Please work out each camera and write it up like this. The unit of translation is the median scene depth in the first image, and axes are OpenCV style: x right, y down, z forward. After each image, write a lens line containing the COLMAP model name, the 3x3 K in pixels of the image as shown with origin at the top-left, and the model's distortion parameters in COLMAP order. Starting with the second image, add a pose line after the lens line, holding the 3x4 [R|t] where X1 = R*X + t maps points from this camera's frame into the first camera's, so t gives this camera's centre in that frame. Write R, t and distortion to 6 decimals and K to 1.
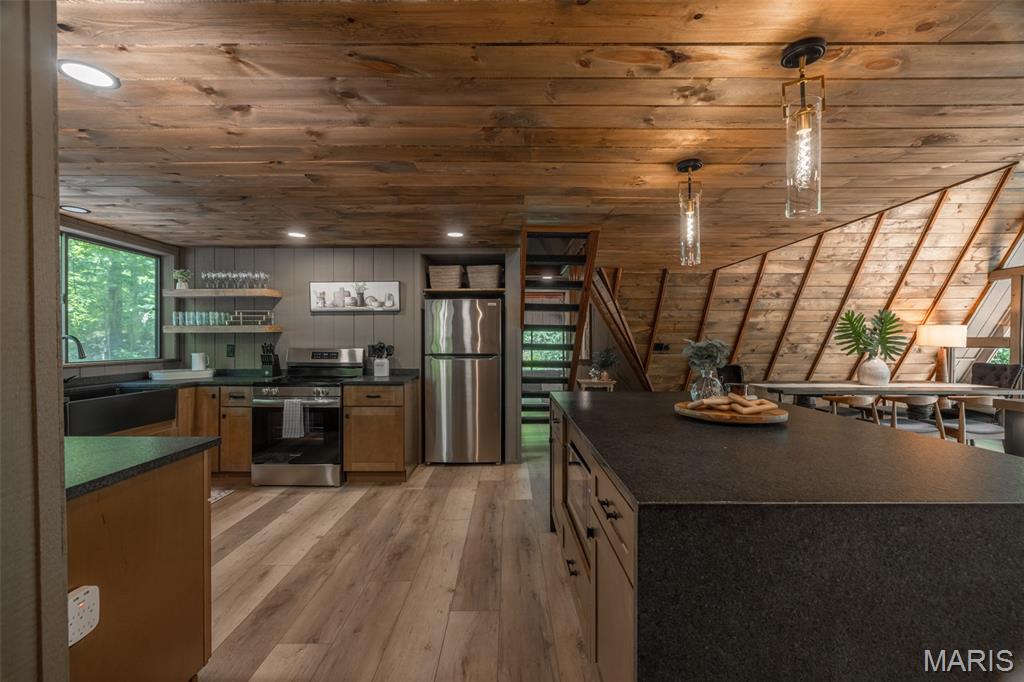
lens RADIAL K [[427.6, 0, 509.0], [0, 427.6, 342.9], [0, 0, 1]] dist [-0.003614, -0.000434]
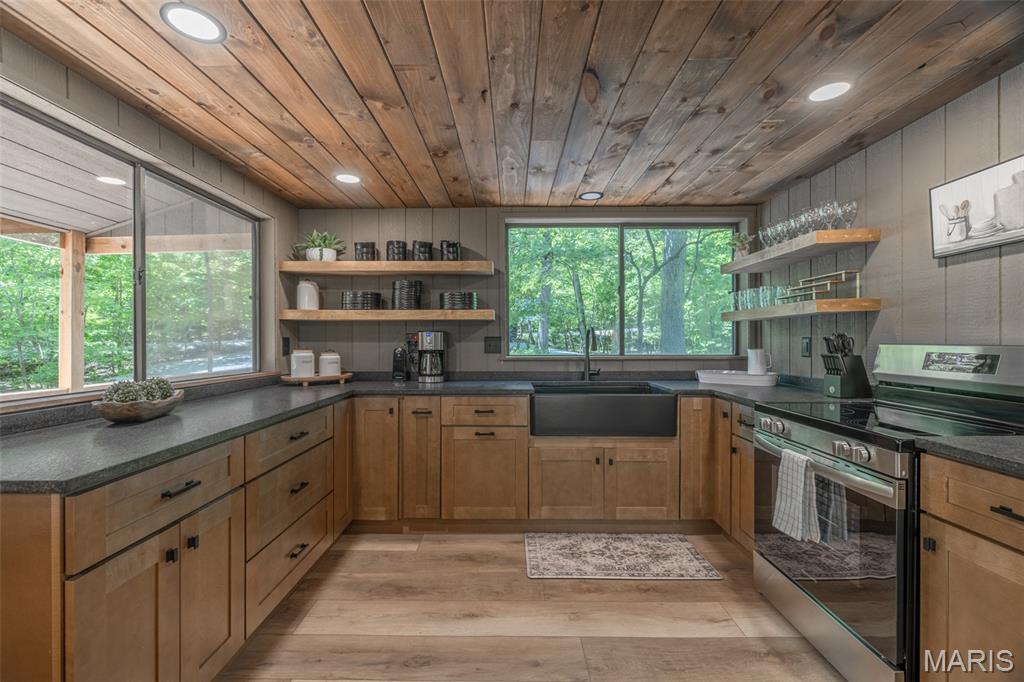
lens RADIAL K [[427.6, 0, 508.6], [0, 427.6, 342.2], [0, 0, 1]] dist [-0.003614, -0.000434]
pose [[-0.014265, 0.004236, -0.999889, -0.036662], [-0.003214, 0.999986, 0.004283, 0.010732], [0.999893, 0.003275, -0.014251, 0.612585]]
